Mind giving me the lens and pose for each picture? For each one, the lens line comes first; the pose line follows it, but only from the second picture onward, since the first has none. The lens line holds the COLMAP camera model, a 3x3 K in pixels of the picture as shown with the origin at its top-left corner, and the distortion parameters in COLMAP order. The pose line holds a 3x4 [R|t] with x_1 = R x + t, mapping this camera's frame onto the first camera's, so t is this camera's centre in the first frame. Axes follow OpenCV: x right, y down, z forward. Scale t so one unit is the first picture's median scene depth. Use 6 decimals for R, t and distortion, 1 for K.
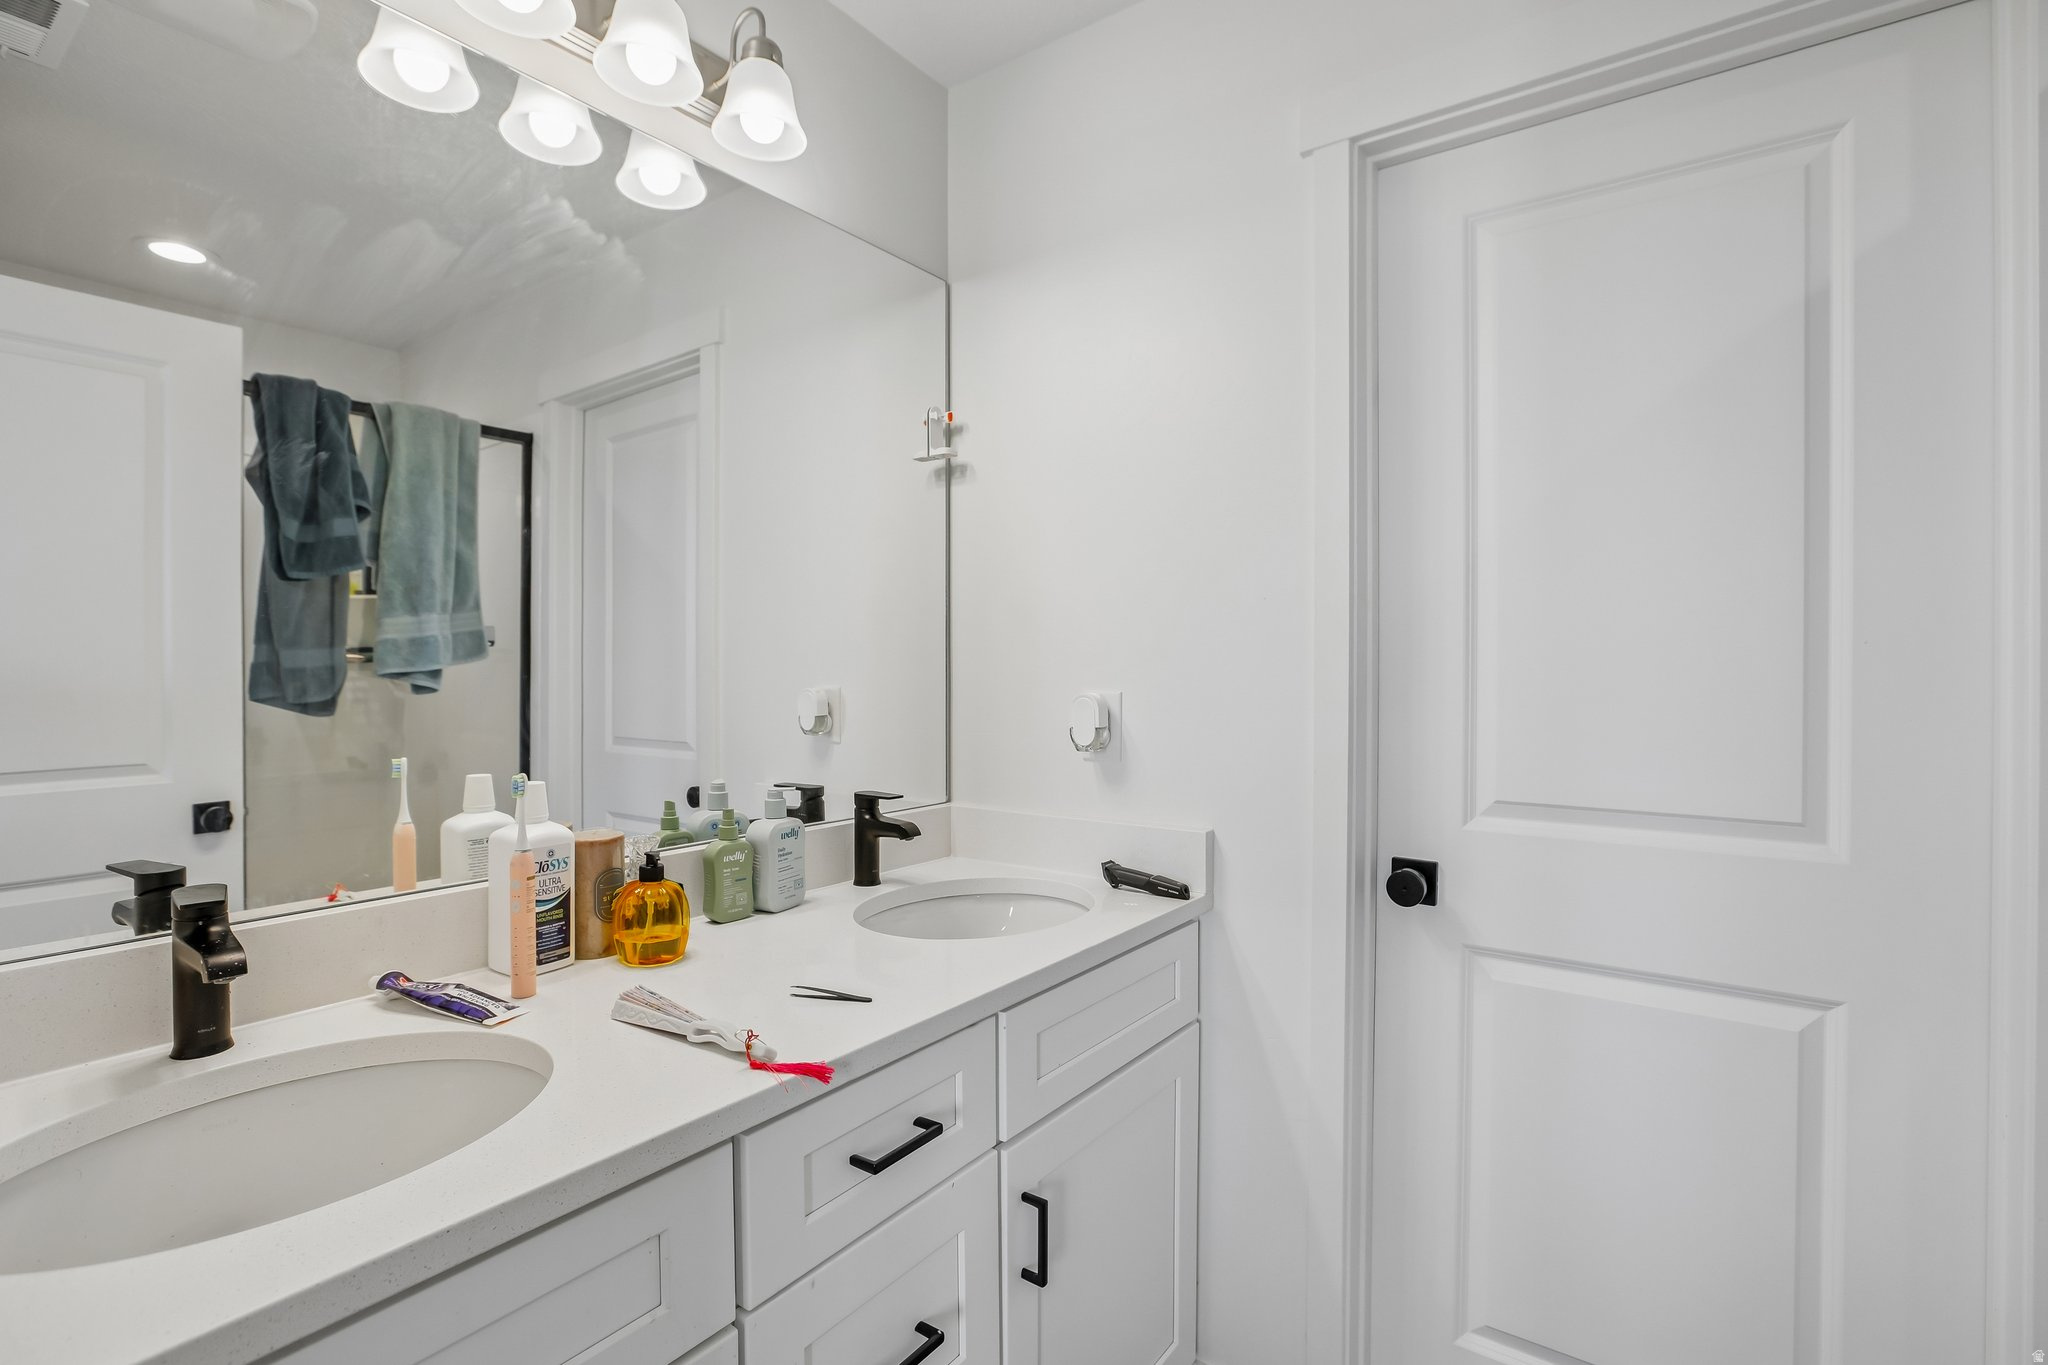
lens RADIAL K [[1037.0, 0, 1024.0], [0, 1037.0, 682.5], [0, 0, 1]] dist [-0.003381, 0.000249]
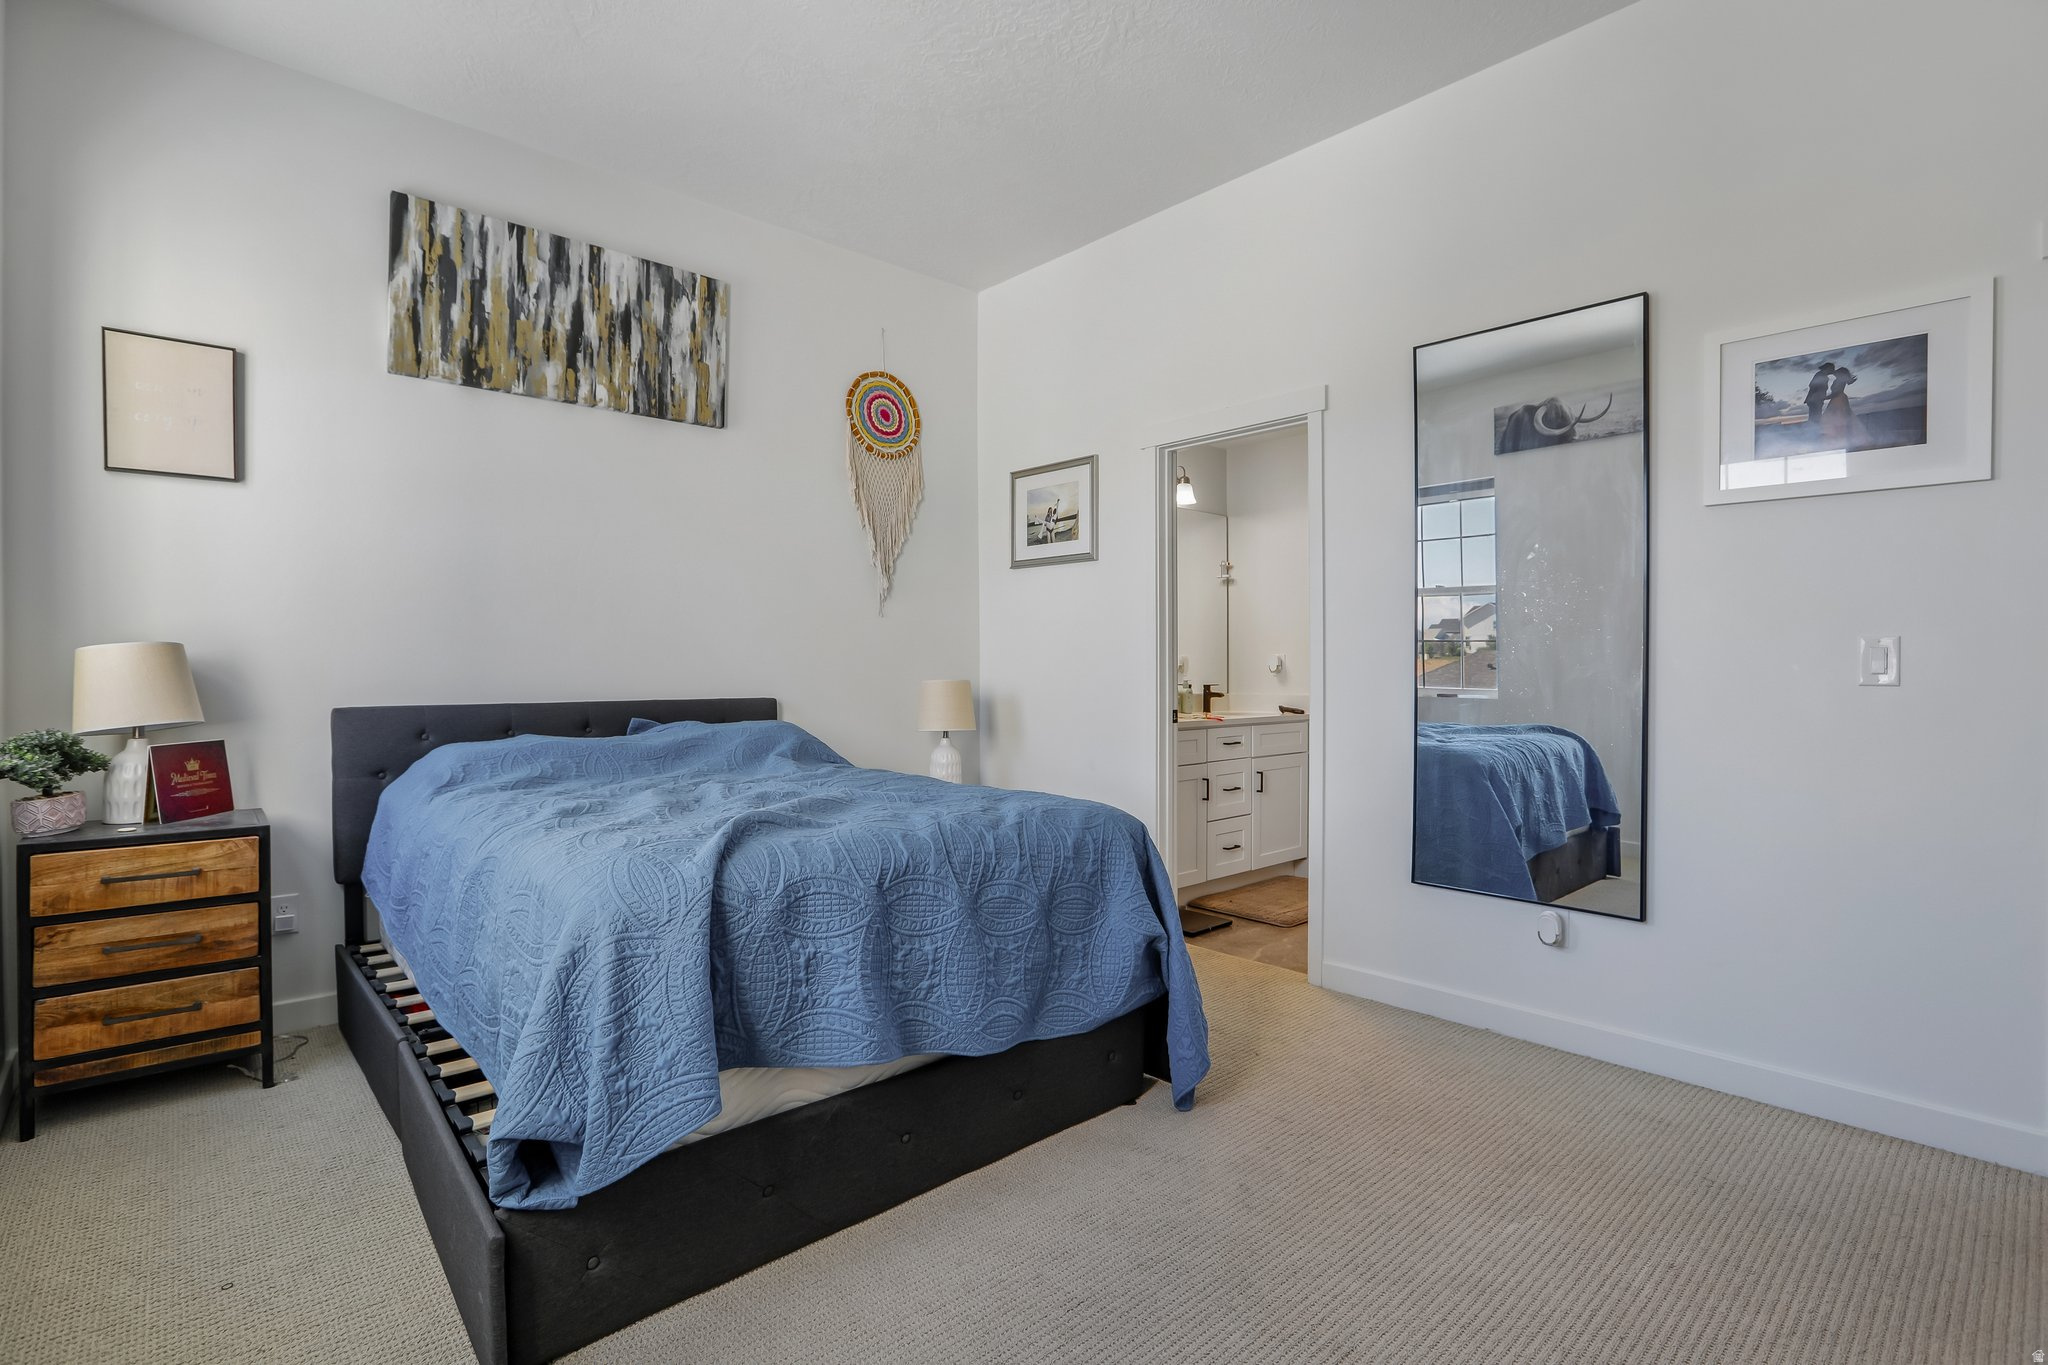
lens RADIAL K [[966.0, 0, 1024.0], [0, 966.0, 682.5], [0, 0, 1]] dist [-0.003997, -0.000104]
pose [[0.976981, 0.009172, -0.213129, -0.062853], [-0.007568, 0.999937, 0.008339, 0.078296], [0.213192, -0.006534, 0.976989, -2.198101]]
